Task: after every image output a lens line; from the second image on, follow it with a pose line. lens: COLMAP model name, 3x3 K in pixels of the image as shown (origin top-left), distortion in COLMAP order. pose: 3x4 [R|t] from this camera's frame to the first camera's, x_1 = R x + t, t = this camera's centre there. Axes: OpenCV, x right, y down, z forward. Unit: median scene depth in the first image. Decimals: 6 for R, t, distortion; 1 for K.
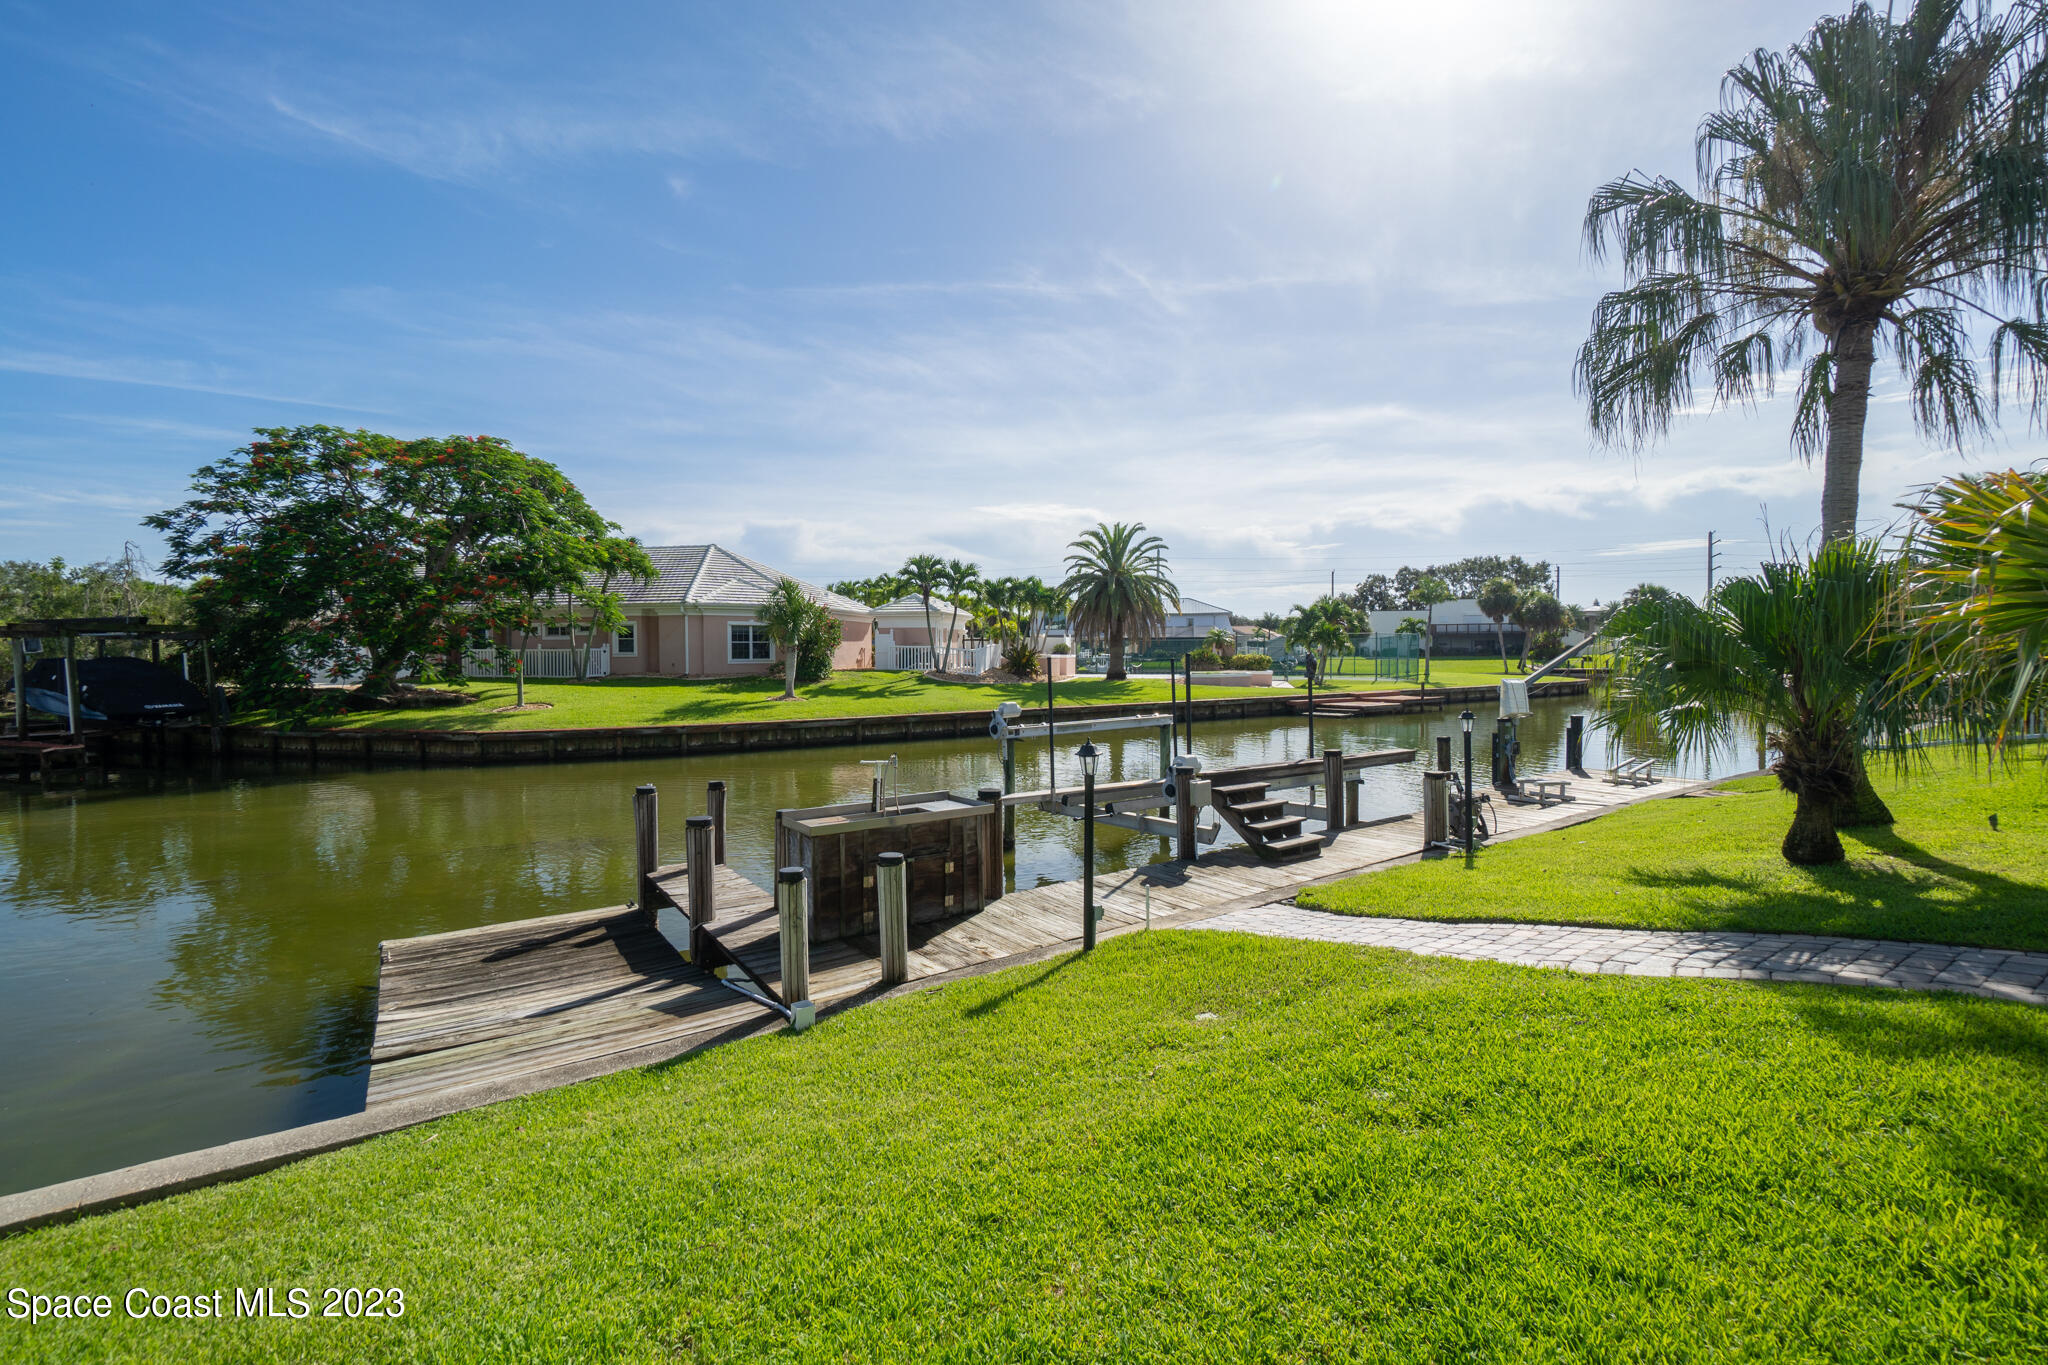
lens RADIAL K [[878.9, 0, 984.7], [0, 878.9, 682.5], [0, 0, 1]] dist [-0.008072, 0.001806]
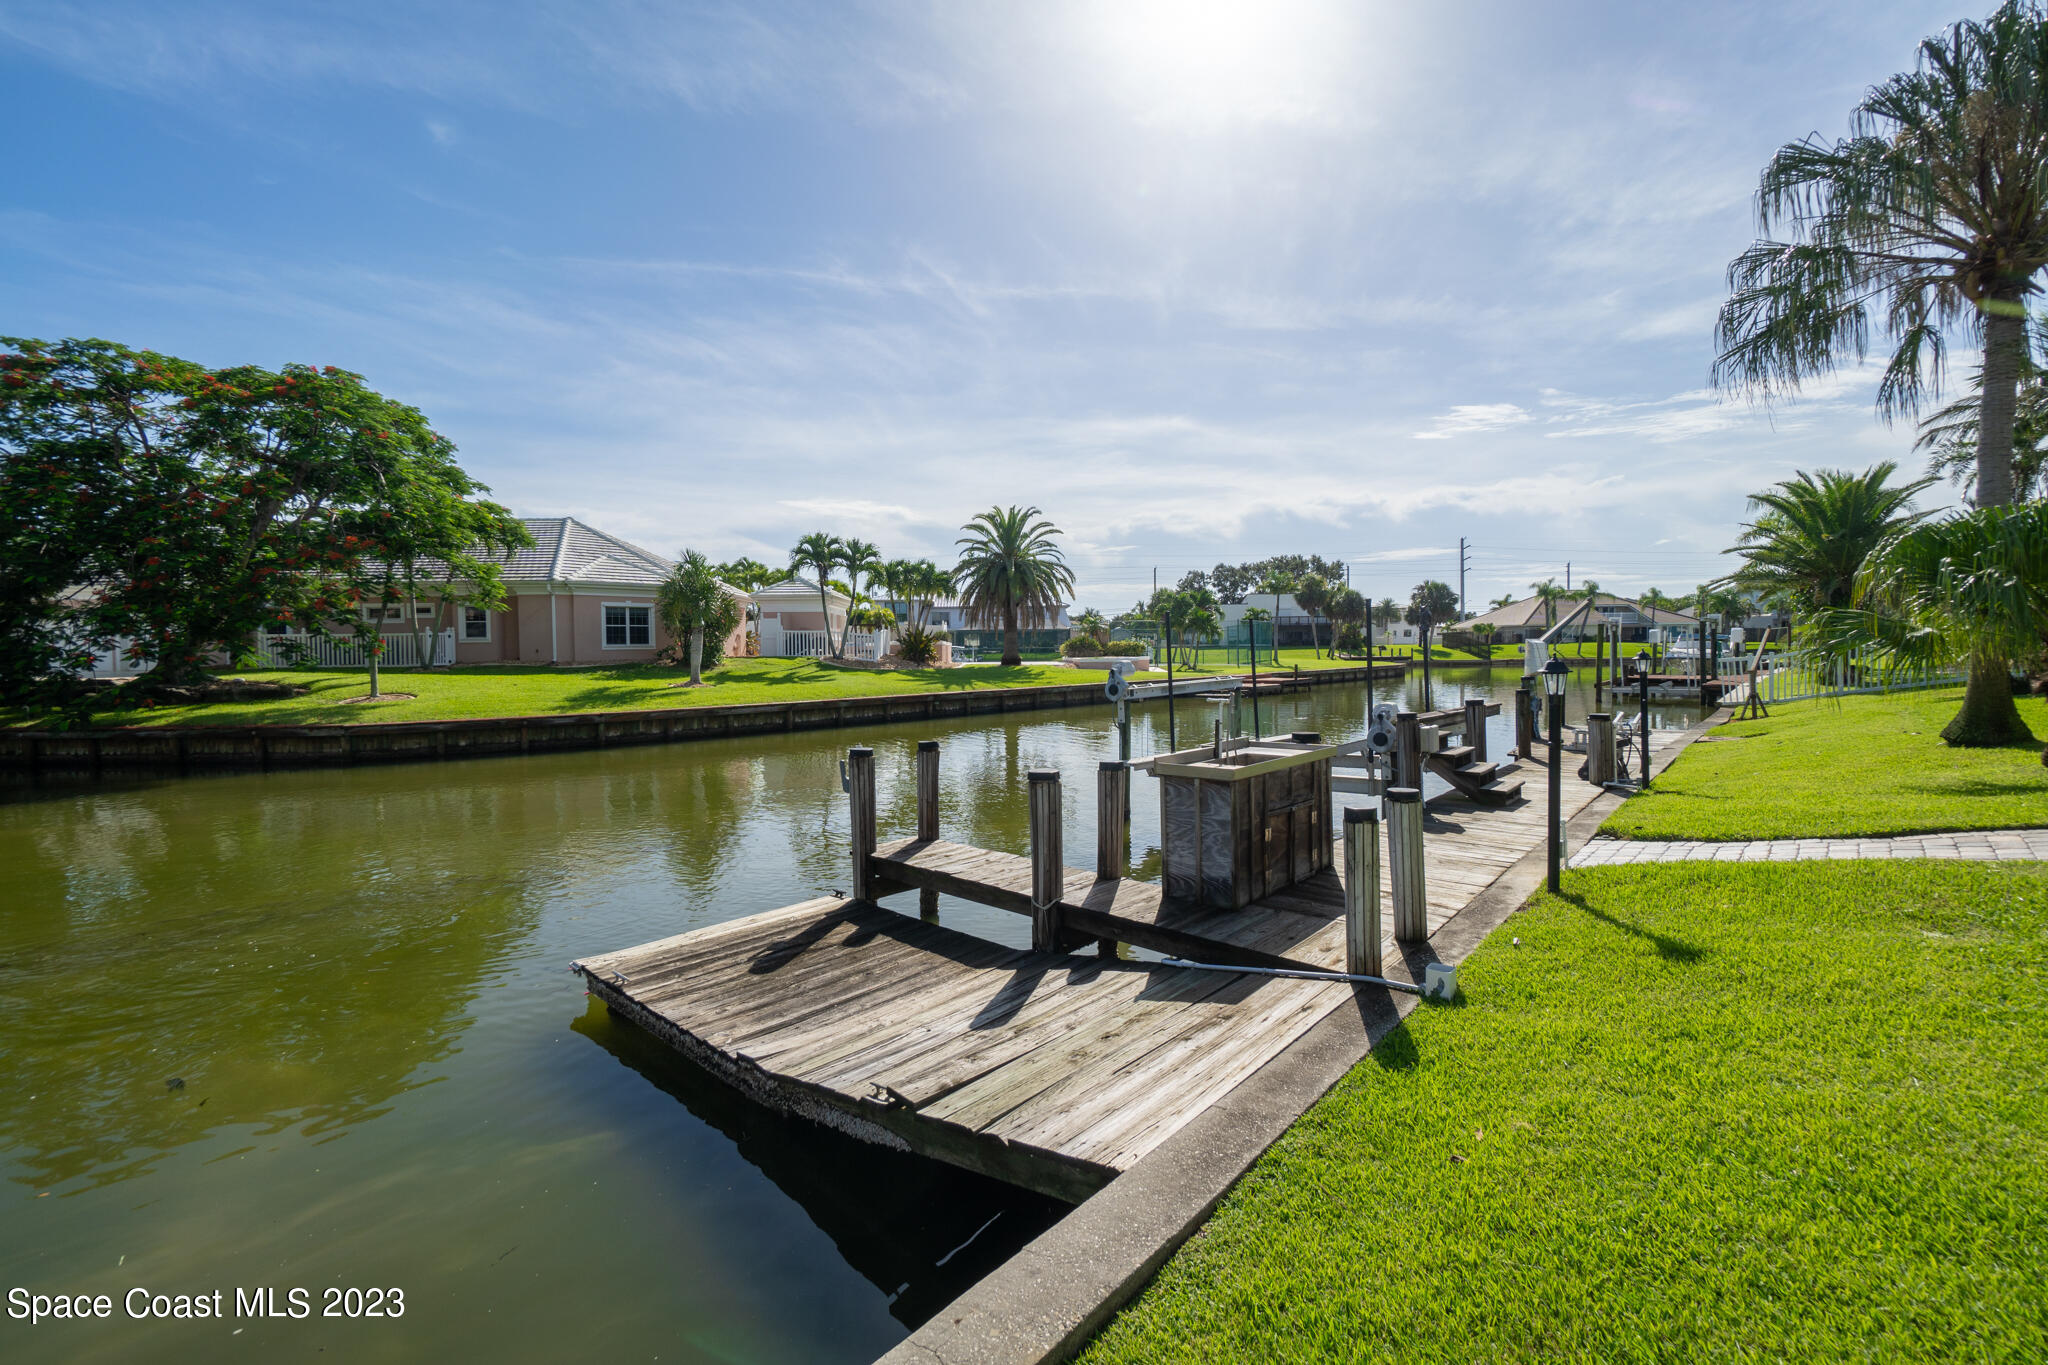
lens RADIAL K [[878.9, 0, 976.9], [0, 878.9, 687.4], [0, 0, 1]] dist [-0.008072, 0.001806]
pose [[0.975724, -0.014522, 0.218524, -0.112488], [0.013061, 0.999882, 0.008133, 0.013915], [-0.218616, -0.005081, 0.975798, 0.044431]]
